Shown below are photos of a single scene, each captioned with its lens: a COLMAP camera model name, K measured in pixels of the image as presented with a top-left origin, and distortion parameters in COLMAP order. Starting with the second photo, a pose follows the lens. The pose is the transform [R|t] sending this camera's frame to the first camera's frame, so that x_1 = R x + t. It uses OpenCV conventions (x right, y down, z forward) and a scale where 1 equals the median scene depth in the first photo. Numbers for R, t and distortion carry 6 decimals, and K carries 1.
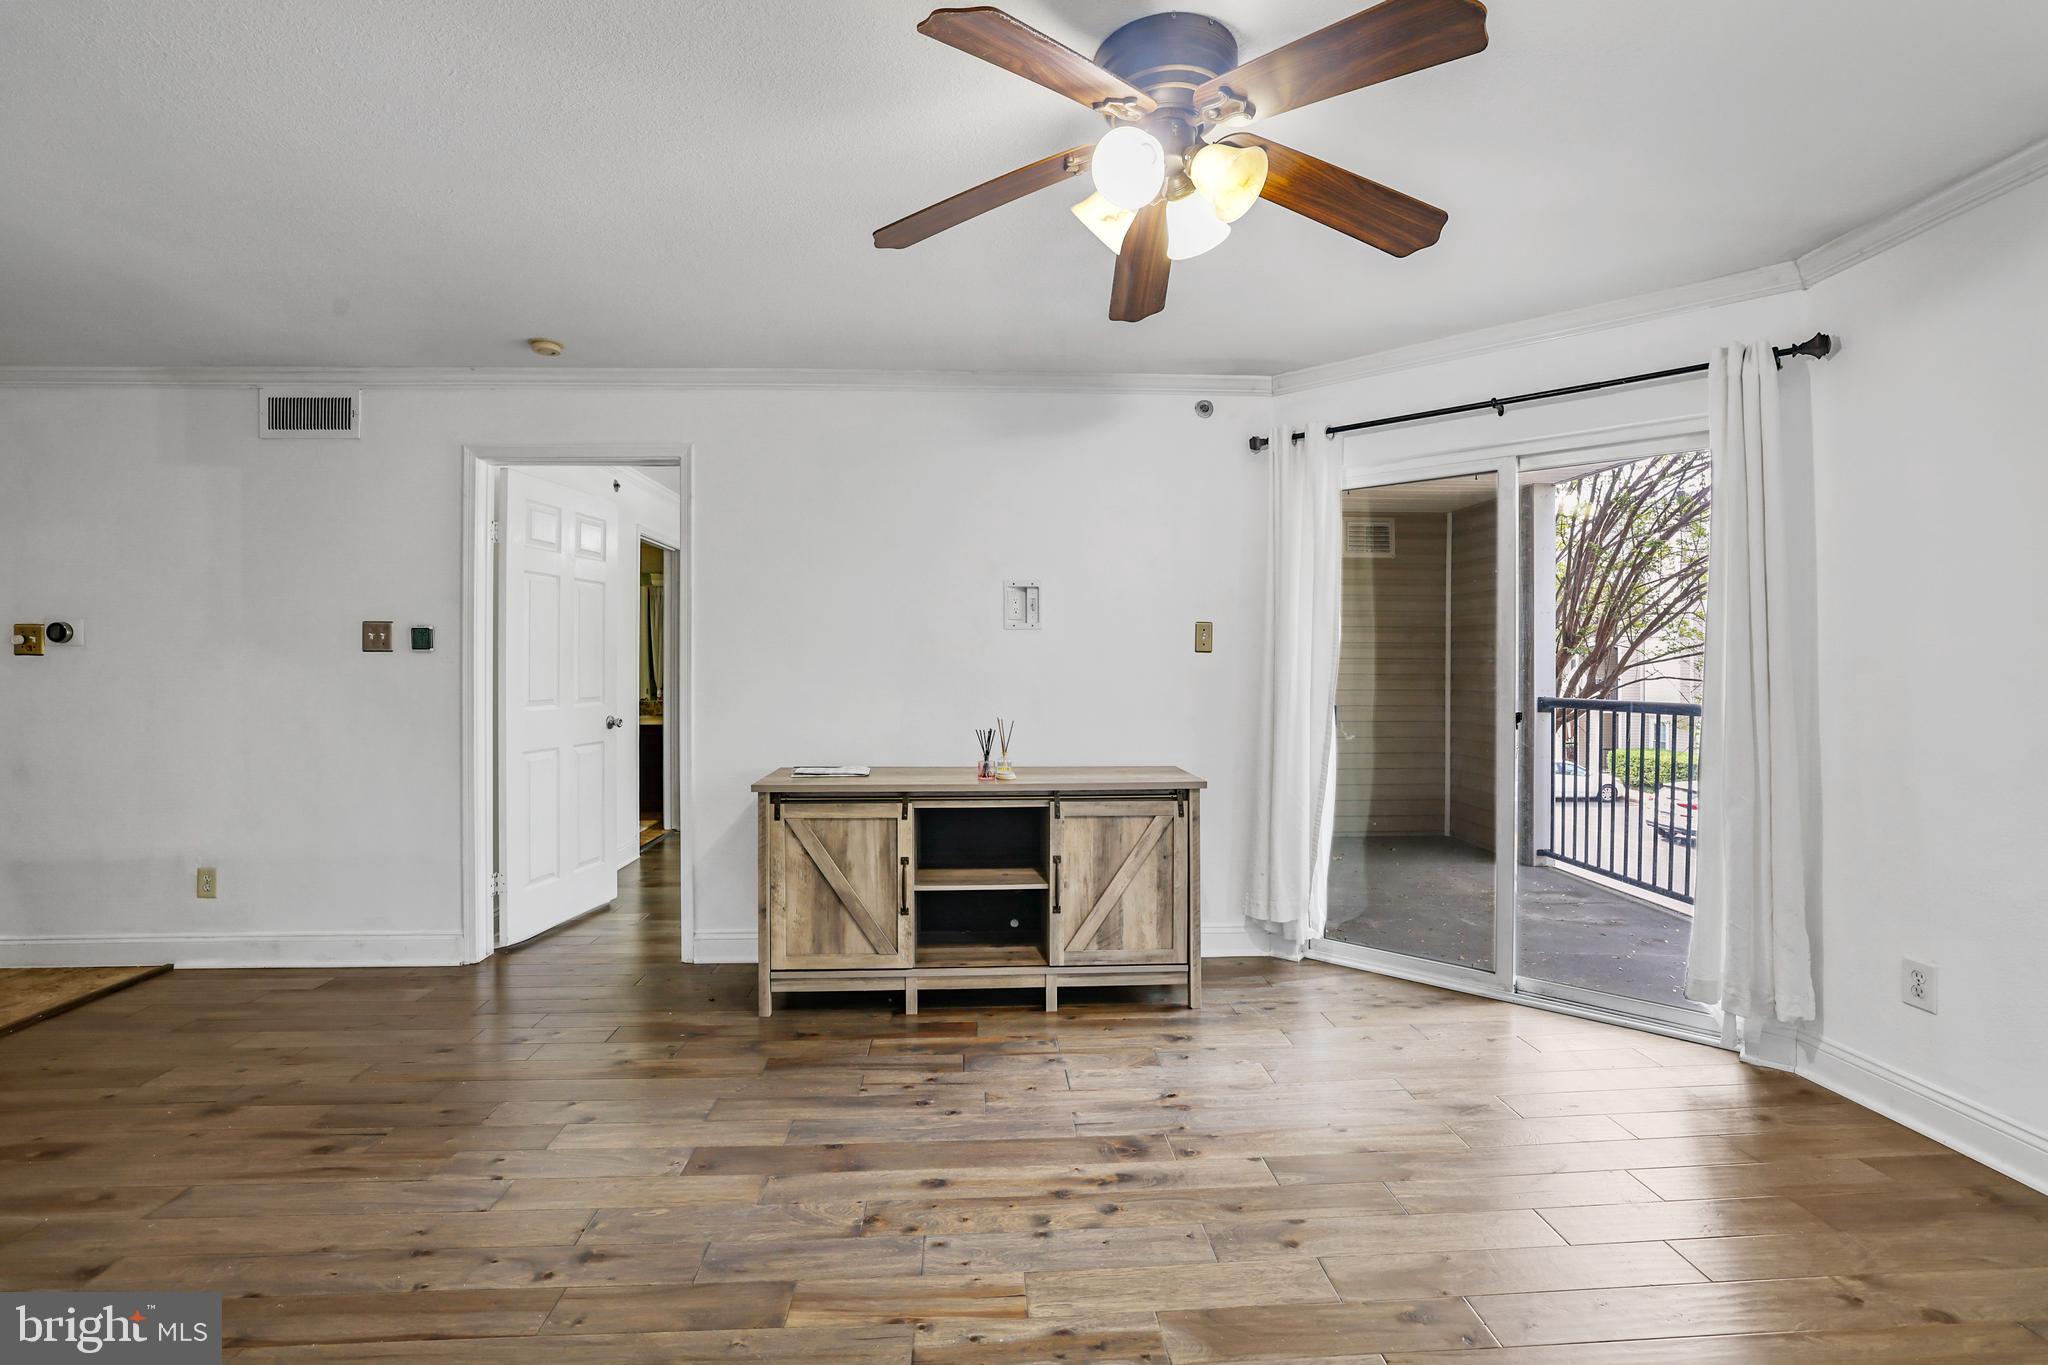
lens RADIAL K [[897.6, 0, 1016.8], [0, 897.6, 664.1], [0, 0, 1]] dist [-0.045925, 0.016466]
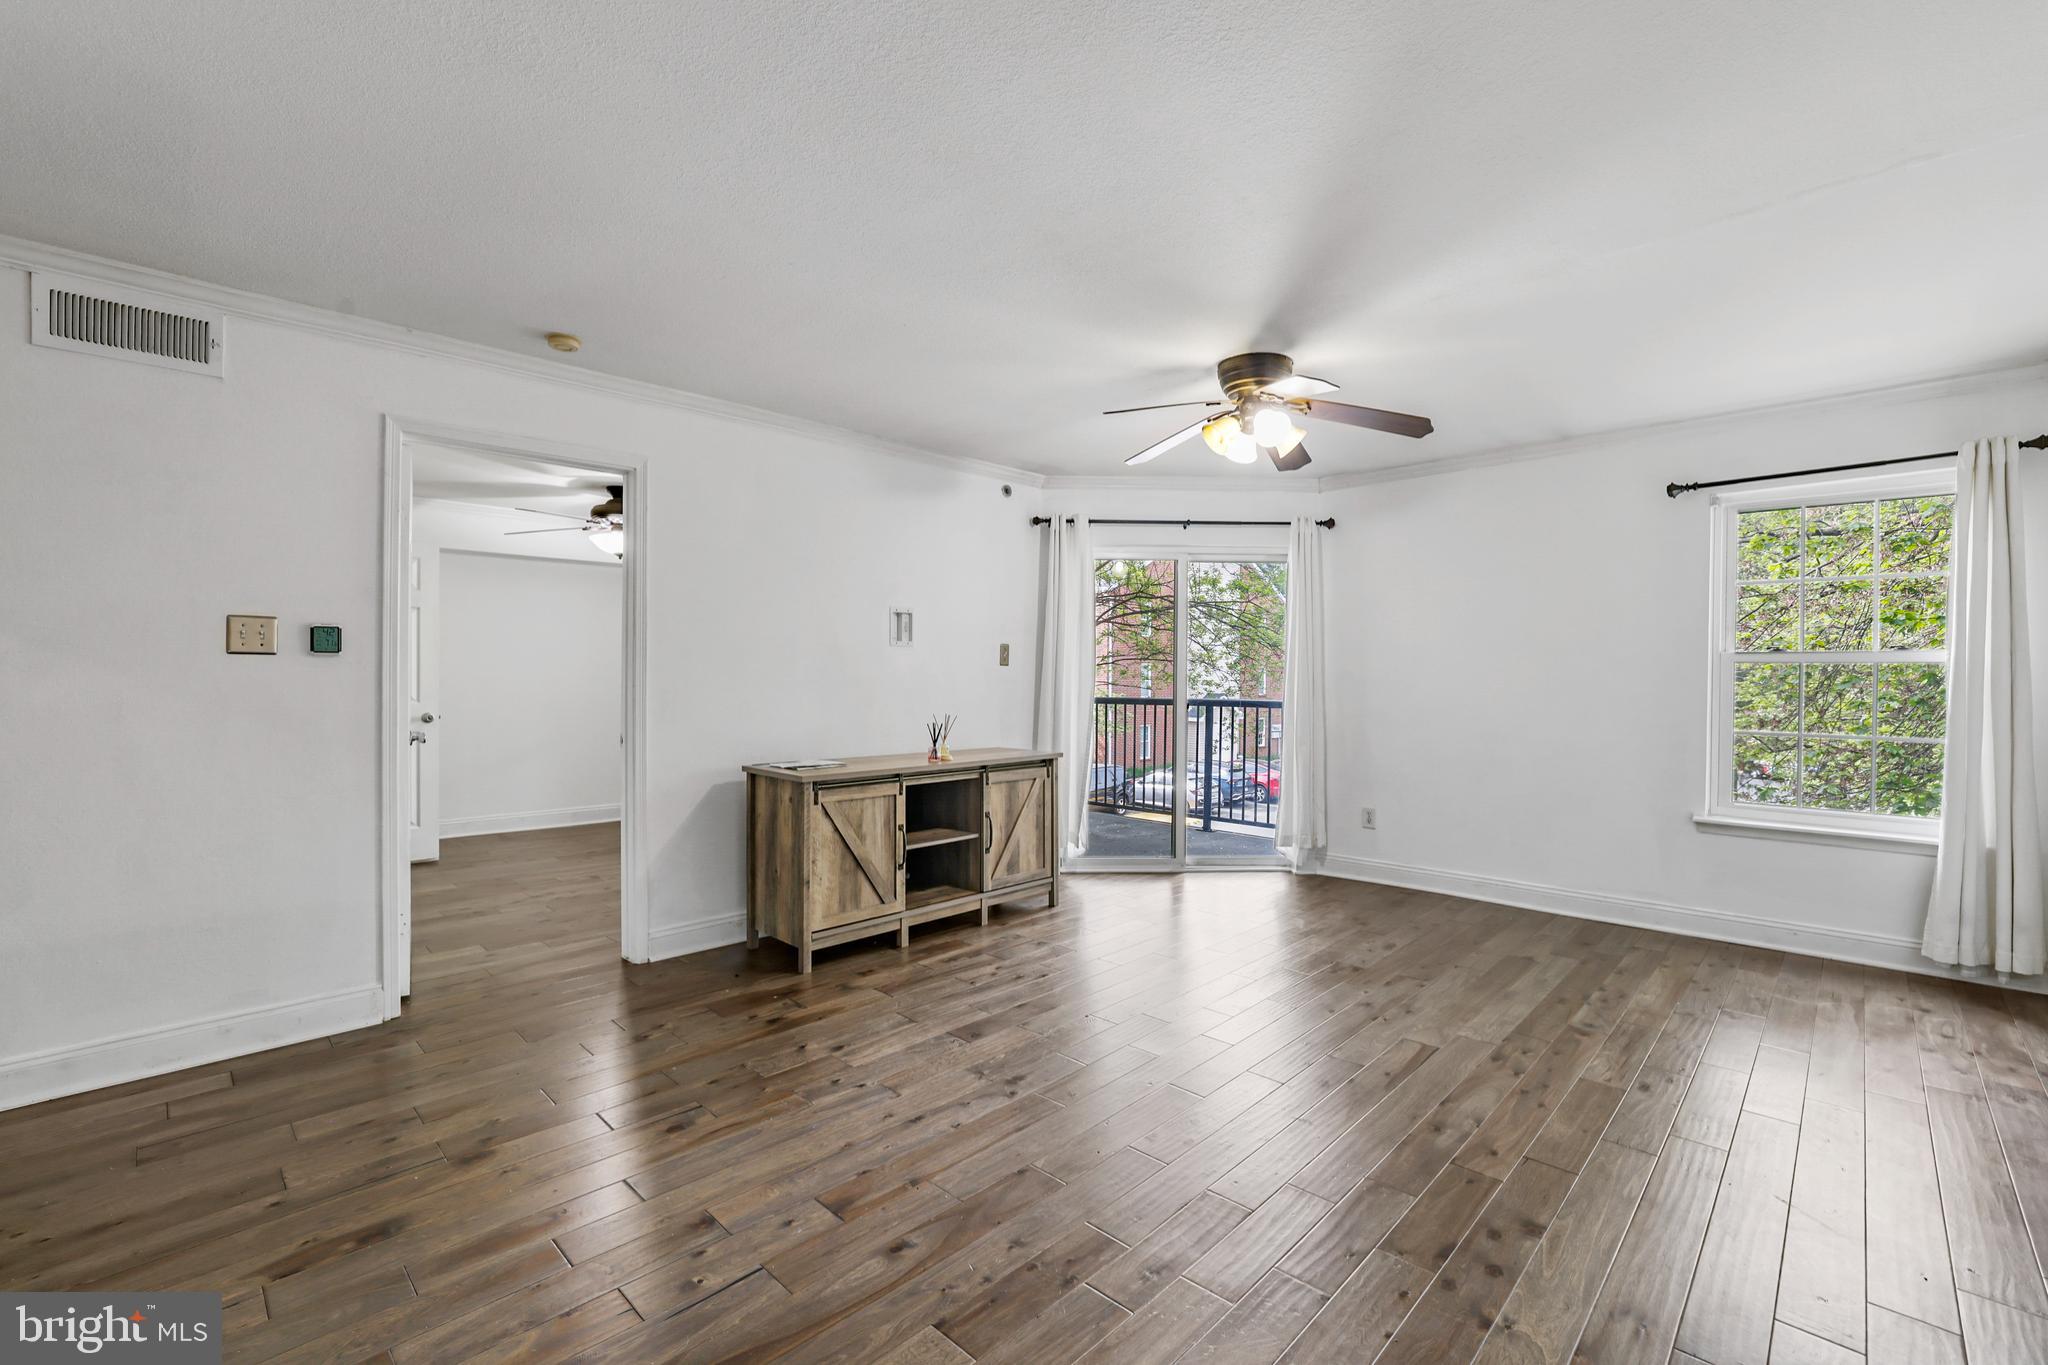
lens RADIAL K [[888.5, 0, 1018.6], [0, 888.5, 682.6], [0, 0, 1]] dist [-0.047435, 0.016896]
pose [[0.733950, -0.002574, 0.679199, -0.855278], [-0.004268, 0.999956, 0.008401, 0.001923], [-0.679190, -0.009064, 0.733906, -0.041650]]
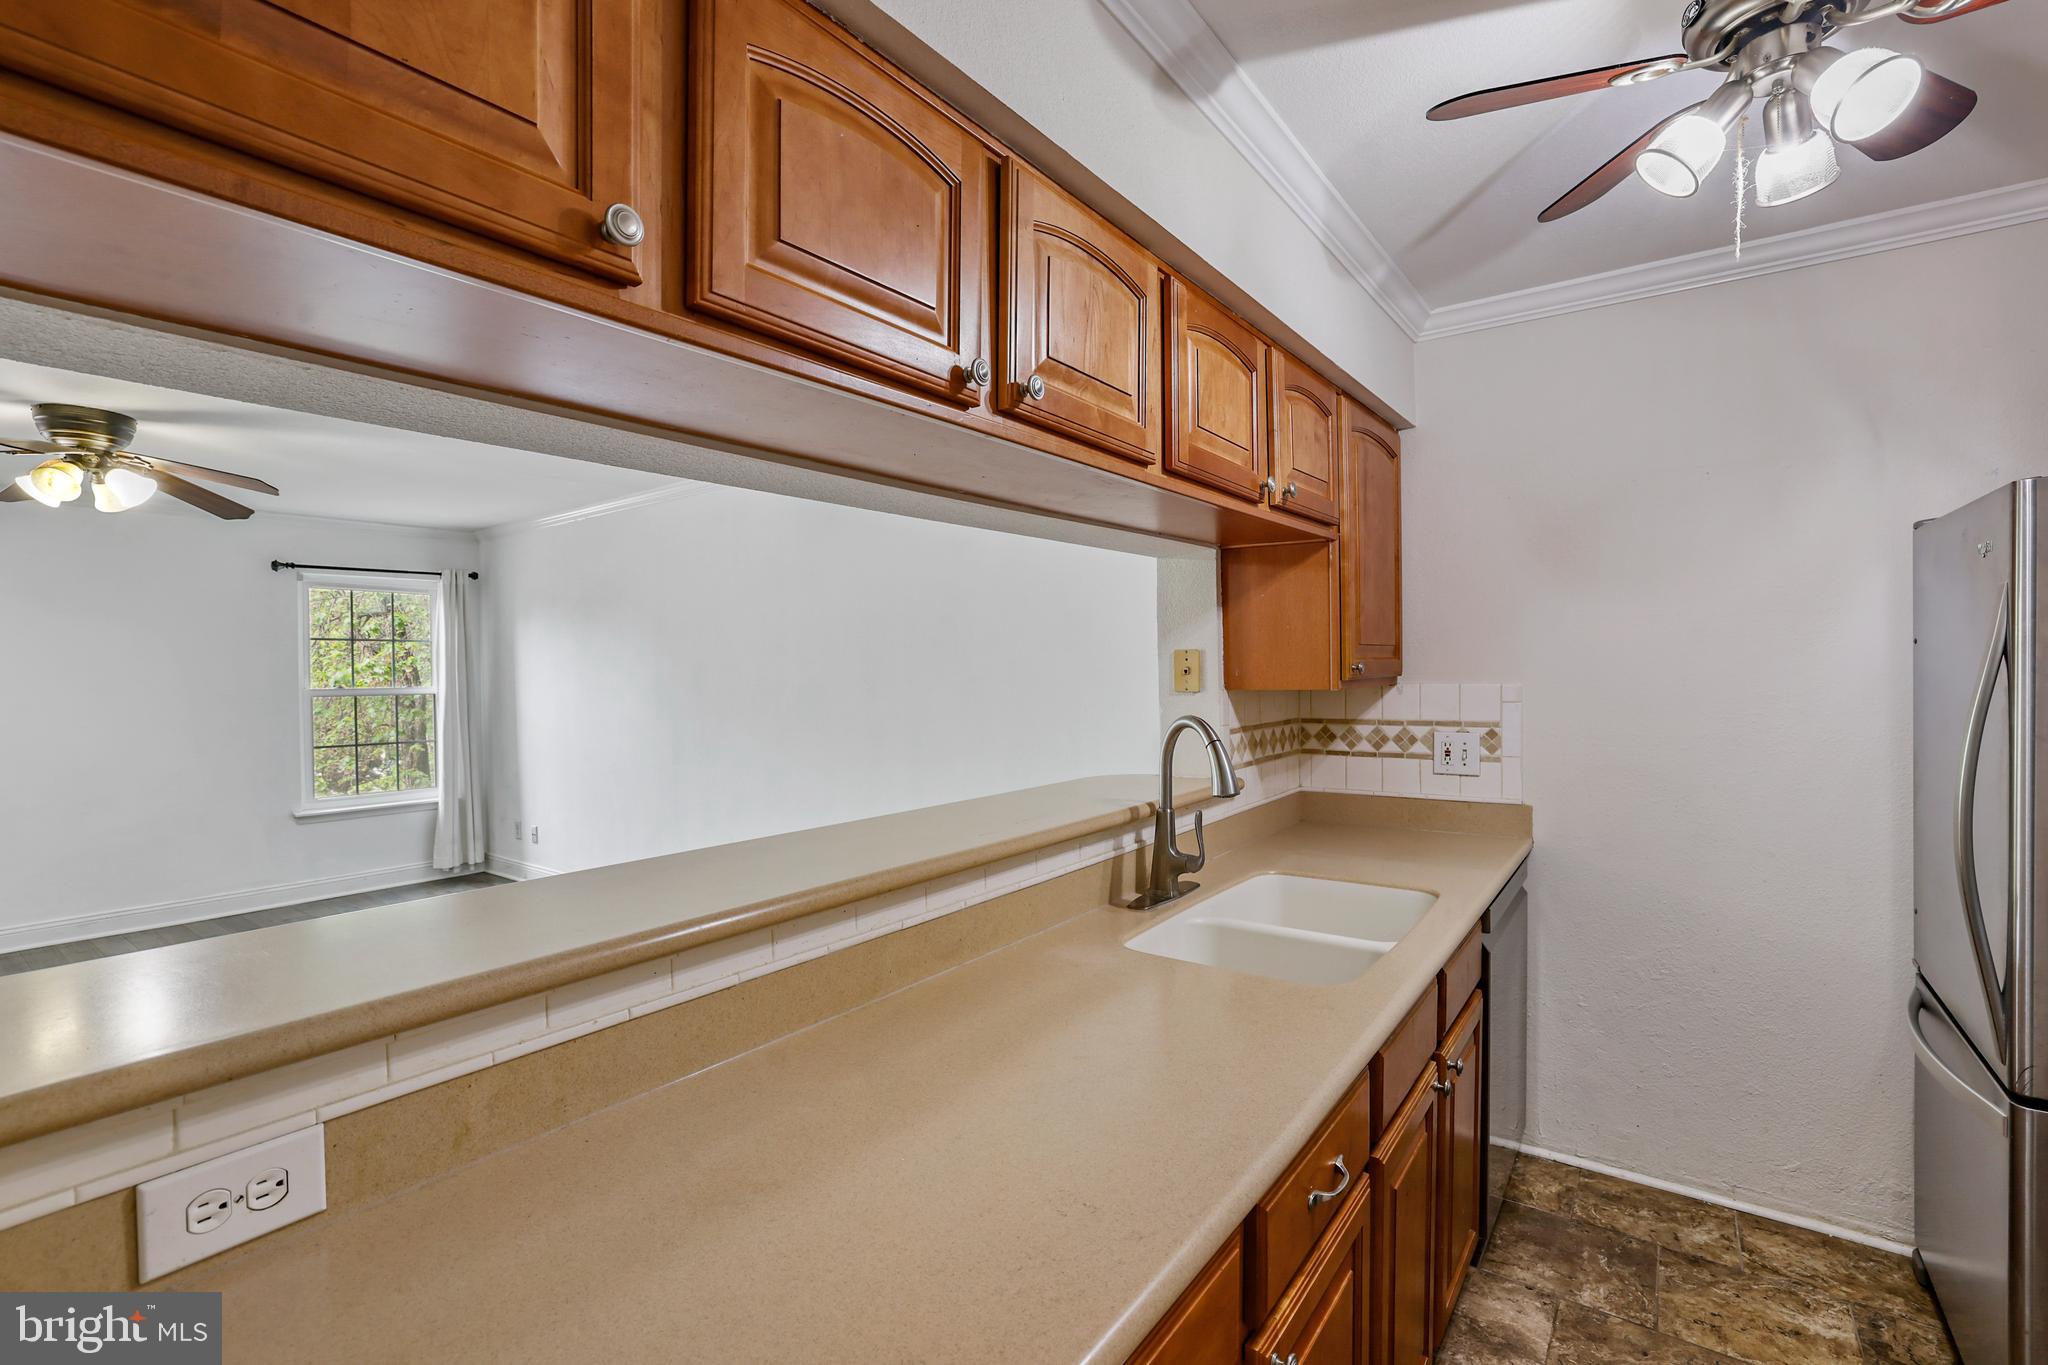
lens RADIAL K [[911.1, 0, 1013.4], [0, 911.1, 679.2], [0, 0, 1]] dist [-0.049070, 0.016441]
pose [[-0.773817, 0.006111, 0.633380, -1.453308], [0.014909, 0.999852, 0.008568, -0.050886], [-0.633234, 0.016073, -0.773793, 0.677331]]
